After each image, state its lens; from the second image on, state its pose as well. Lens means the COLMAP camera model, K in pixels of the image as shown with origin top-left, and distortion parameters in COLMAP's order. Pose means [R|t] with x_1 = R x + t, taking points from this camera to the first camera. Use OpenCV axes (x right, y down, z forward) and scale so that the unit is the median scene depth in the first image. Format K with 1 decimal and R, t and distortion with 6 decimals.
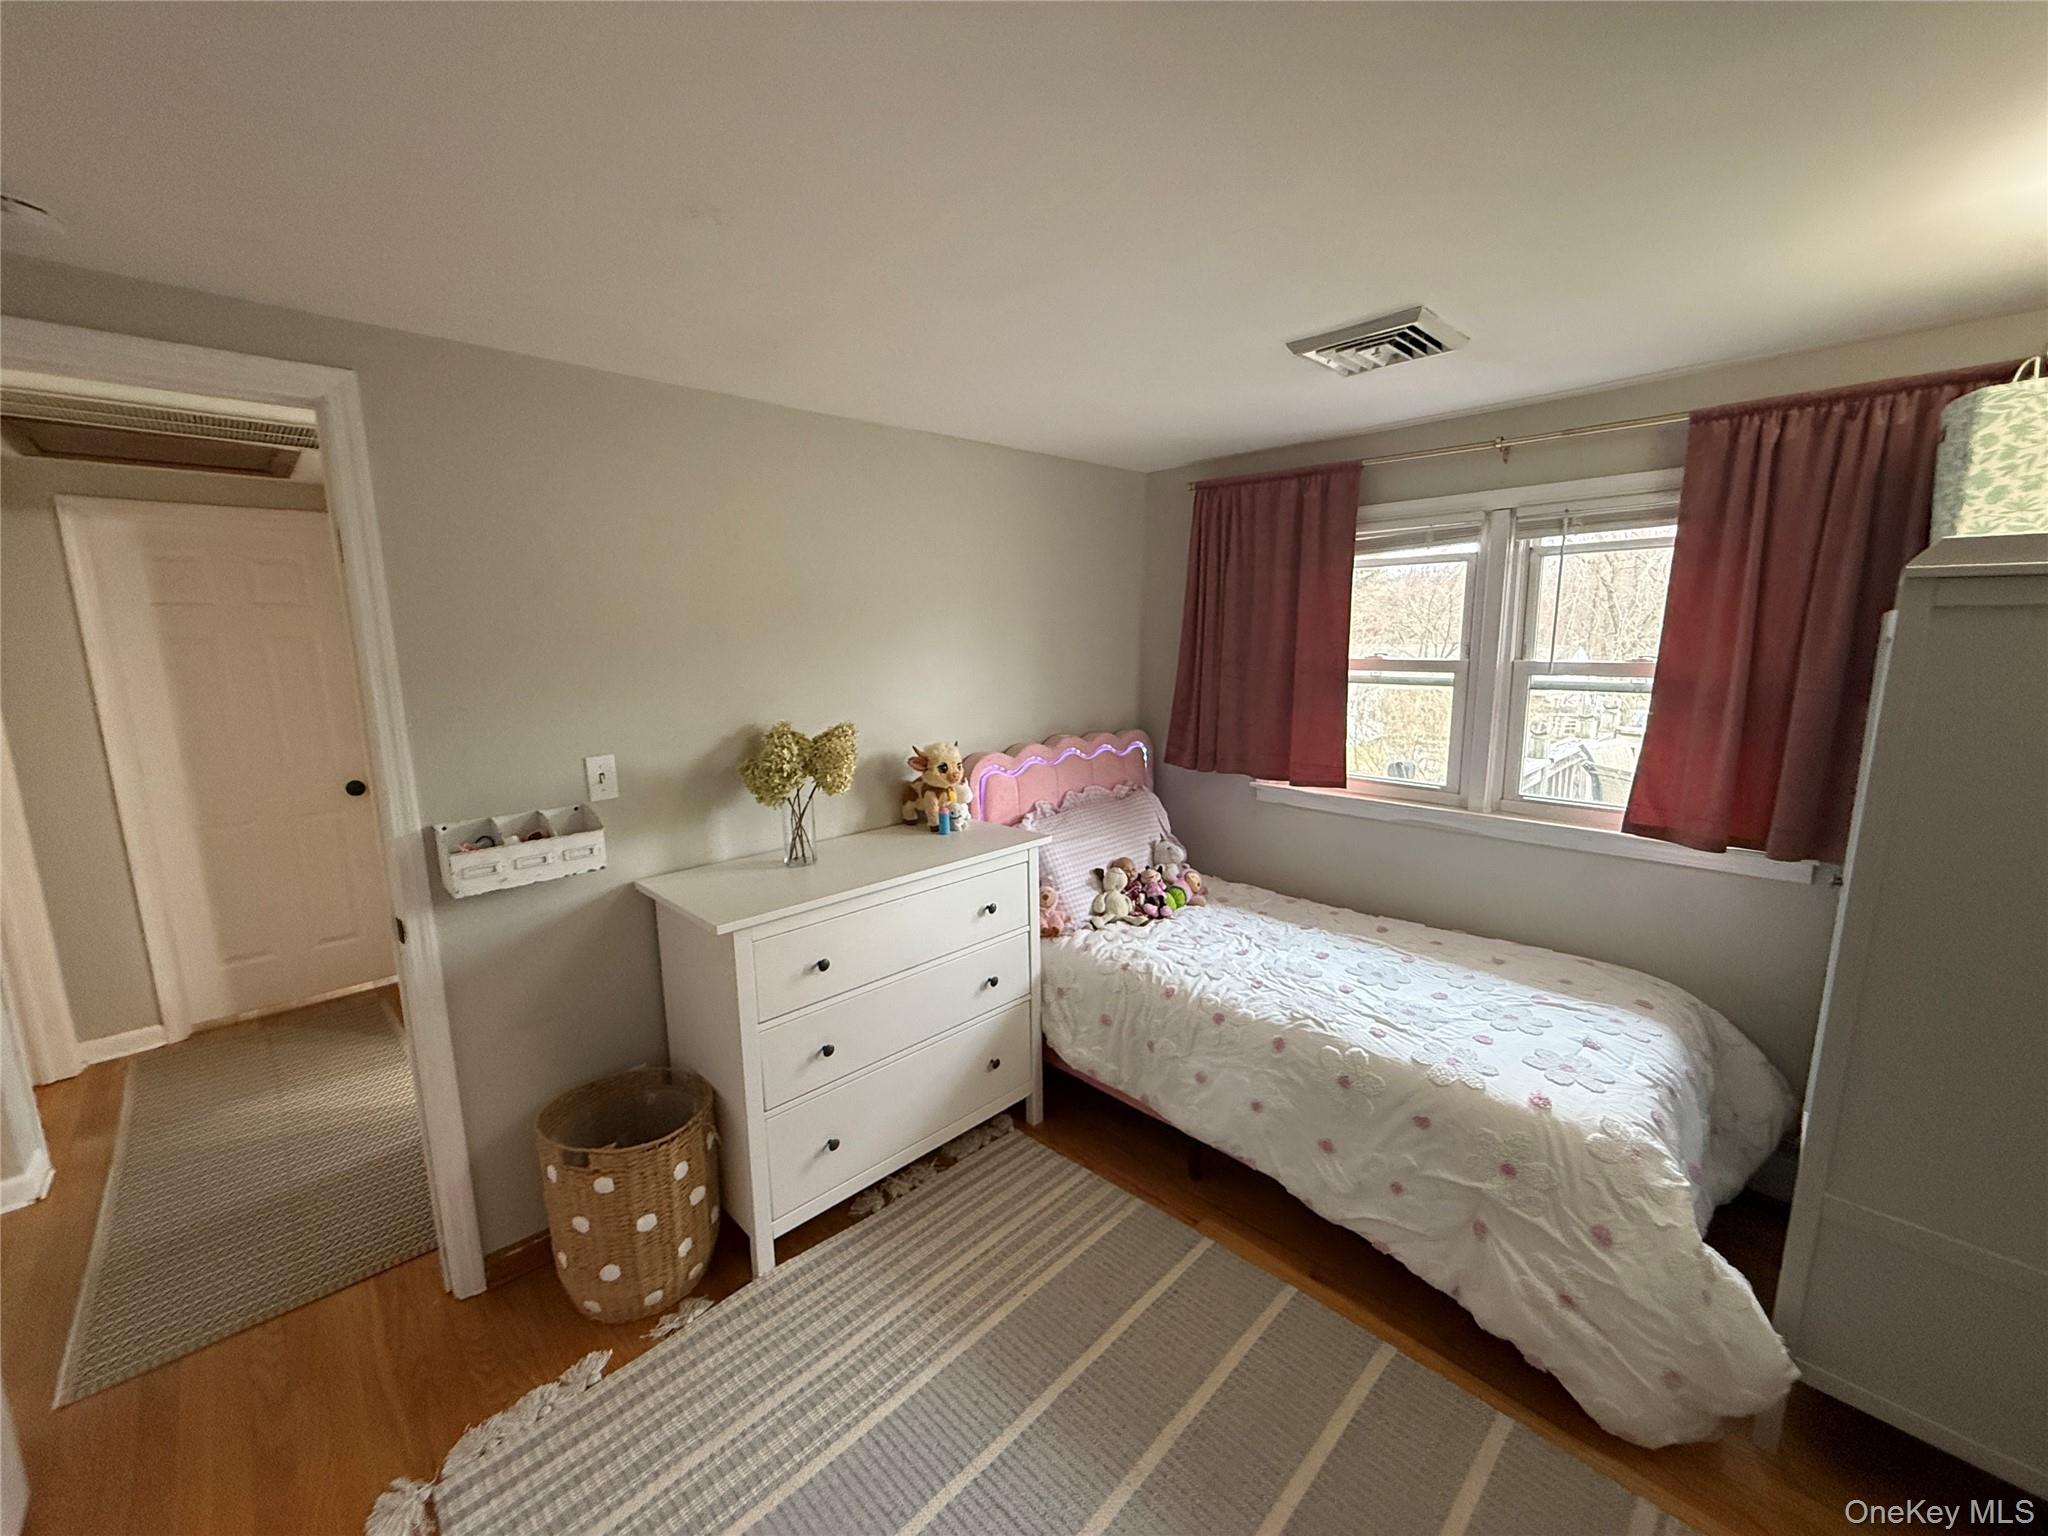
lens RADIAL K [[816.9, 0, 1019.5], [0, 816.9, 771.7], [0, 0, 1]] dist [0.000431, -0.000343]
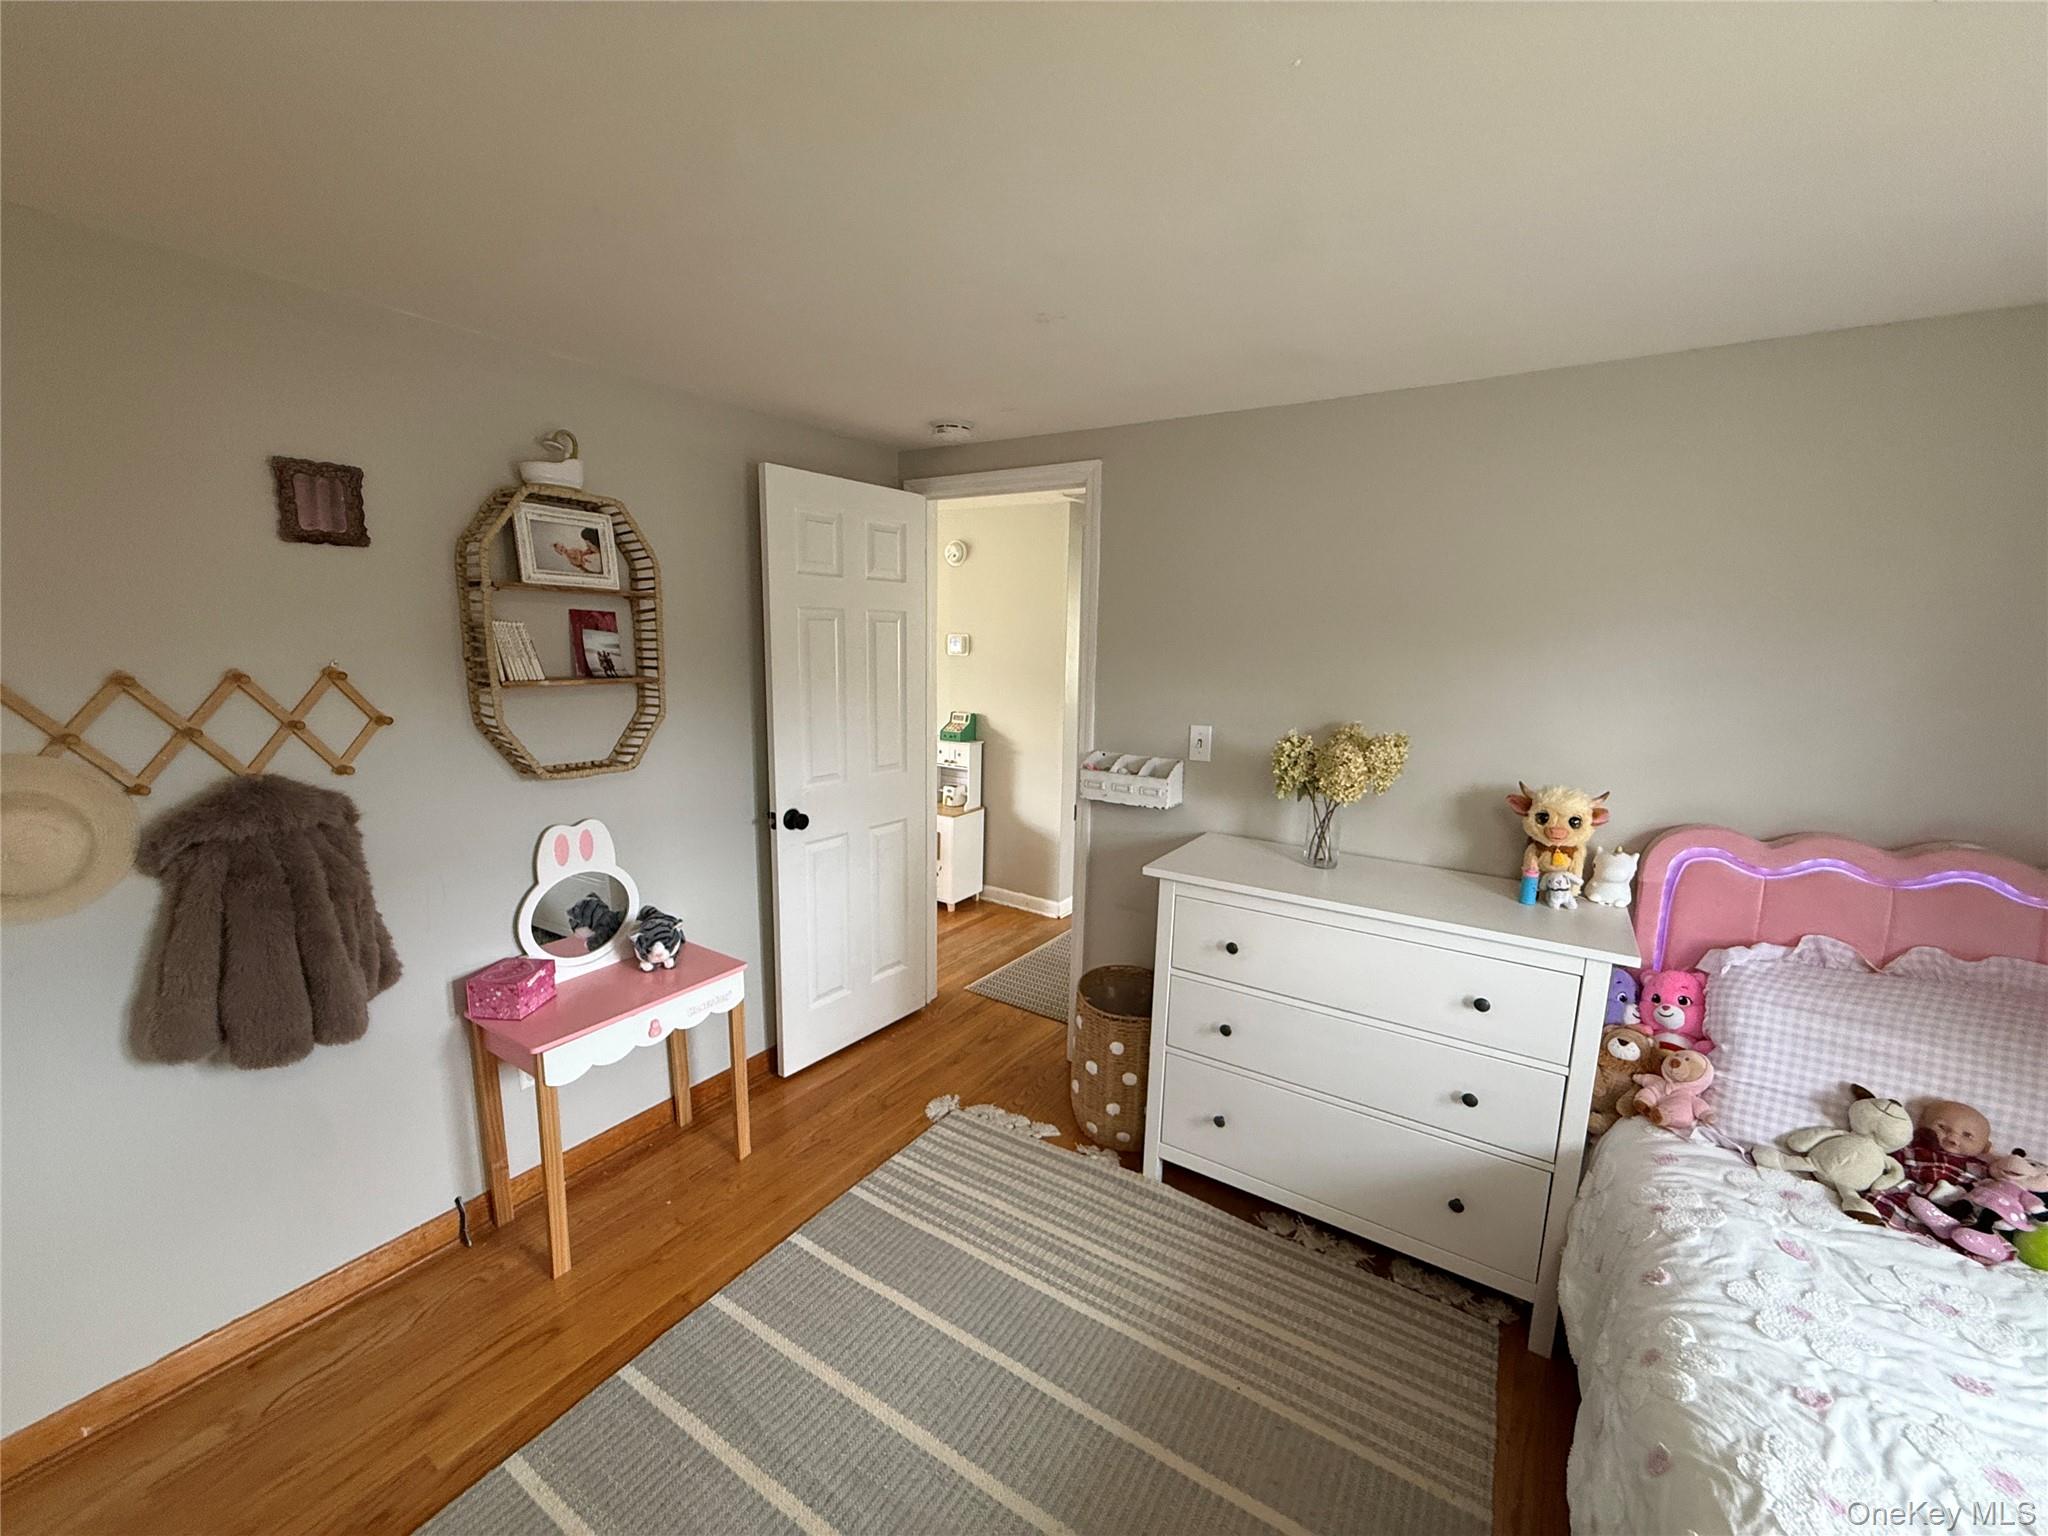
lens RADIAL K [[816.9, 0, 1021.4], [0, 816.9, 778.0], [0, 0, 1]] dist [0.000431, -0.000343]
pose [[0.217204, 0.190273, -0.957402, 0.632715], [-0.189973, 0.970303, 0.149739, -0.075183], [0.957462, 0.149356, 0.246900, 0.438096]]
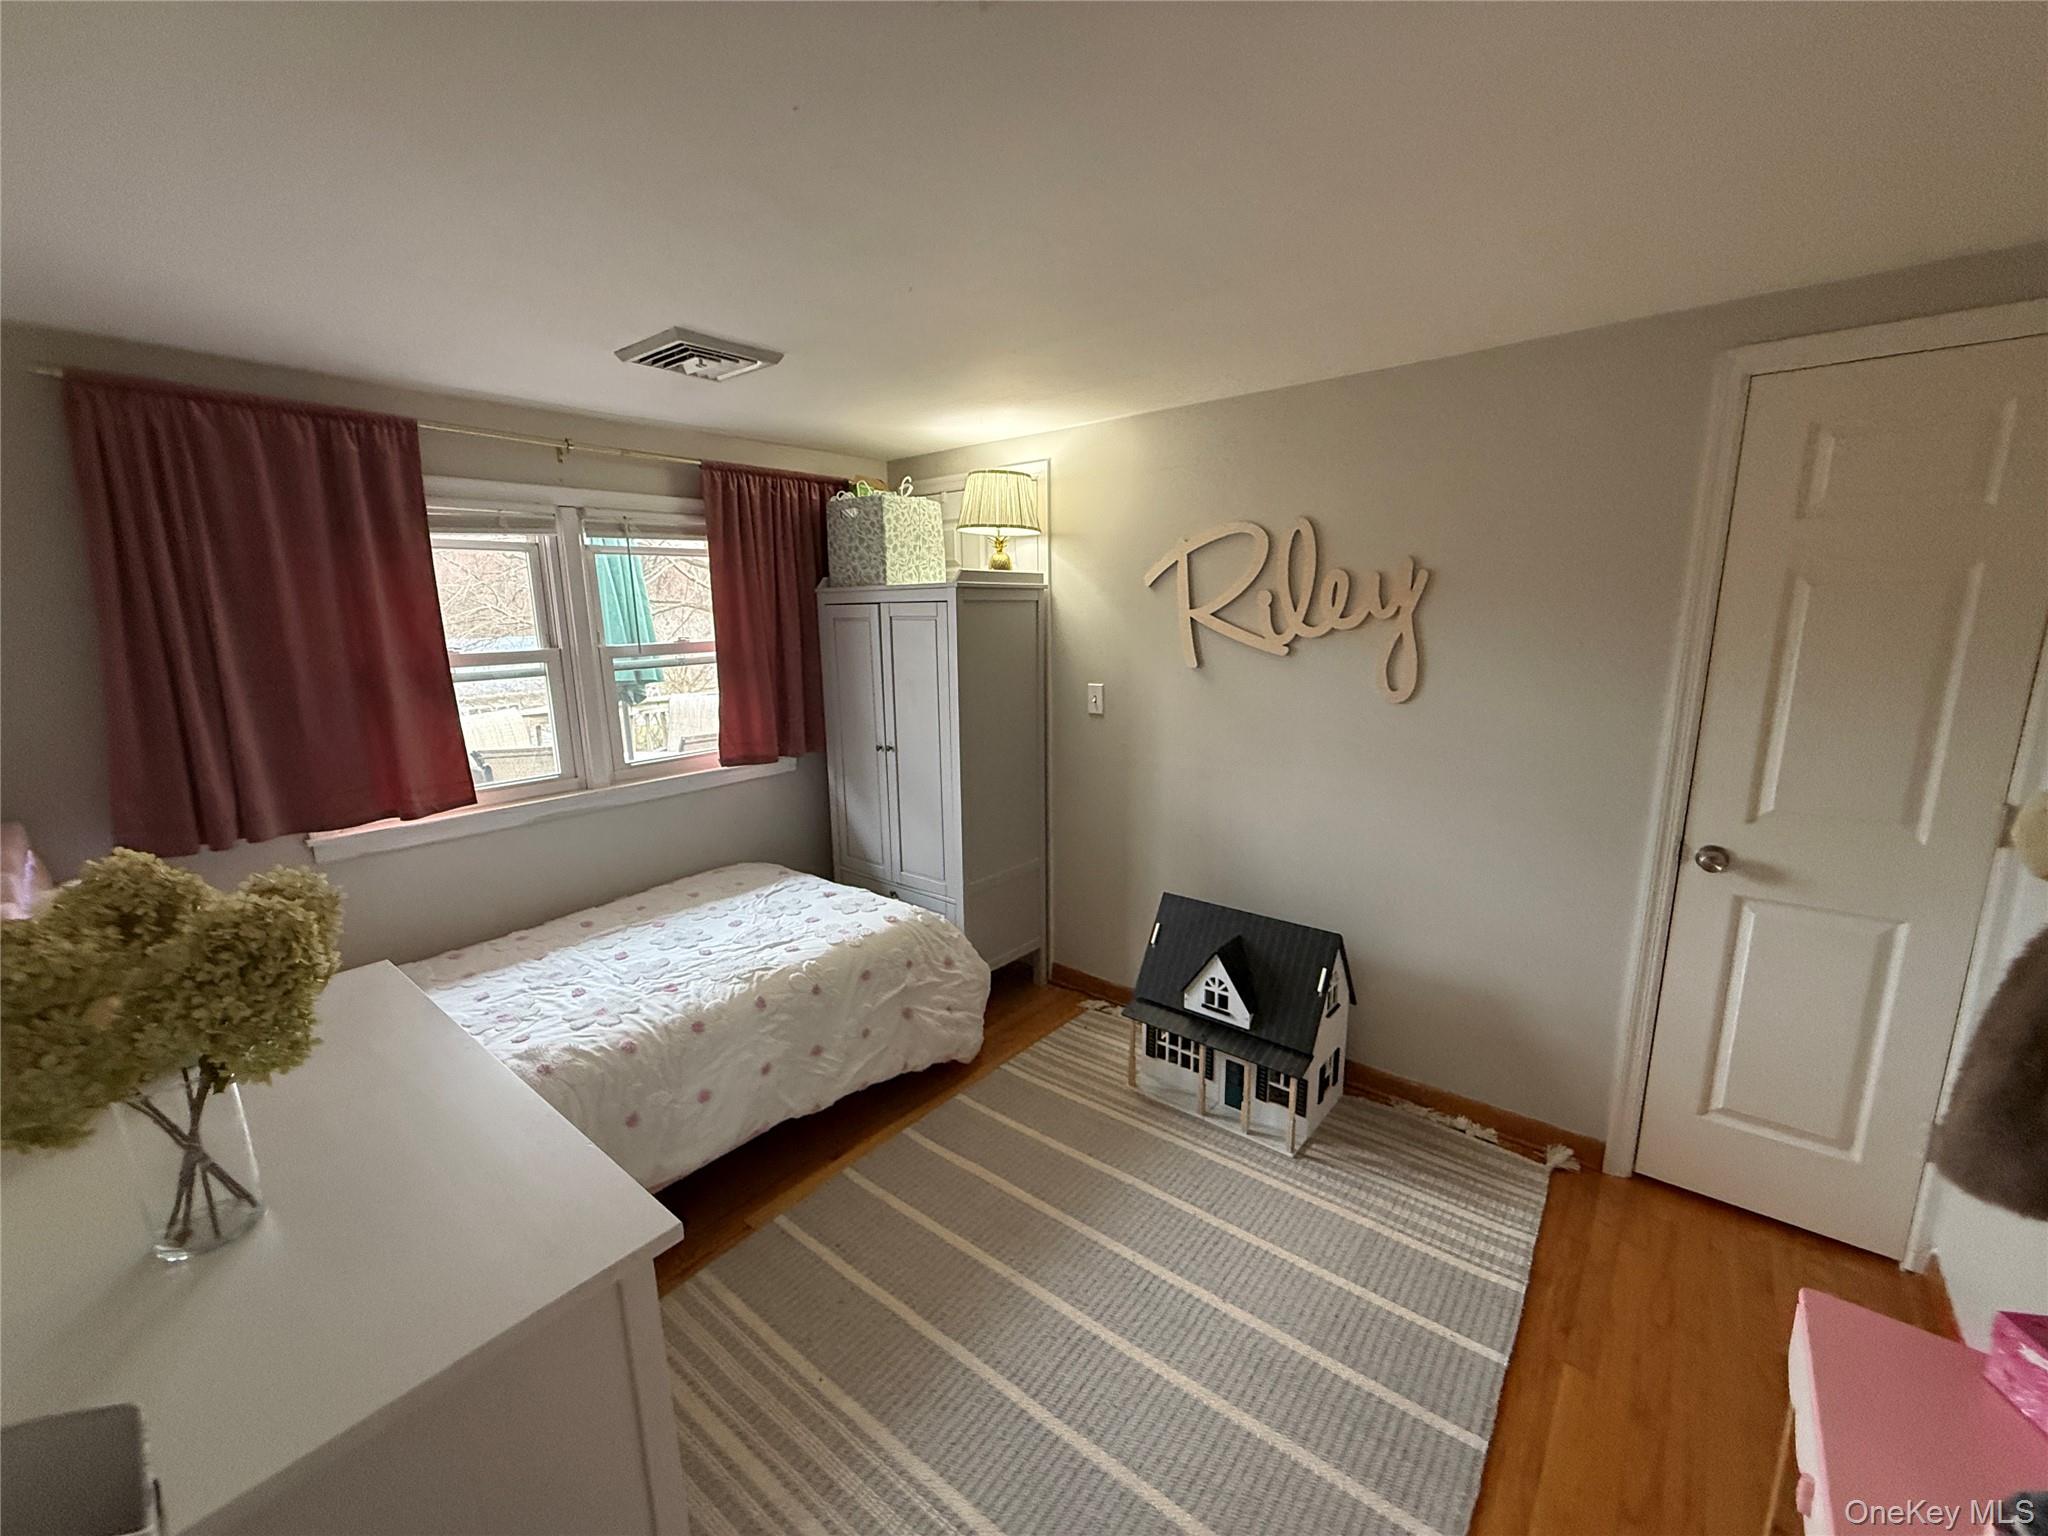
lens RADIAL K [[816.9, 0, 1023.1], [0, 816.9, 768.9], [0, 0, 1]] dist [0.000431, -0.000343]
pose [[-0.110402, -0.180029, 0.977446, -0.706303], [0.190949, 0.961295, 0.198621, -0.106275], [-0.975372, 0.208571, -0.071753, 0.678538]]
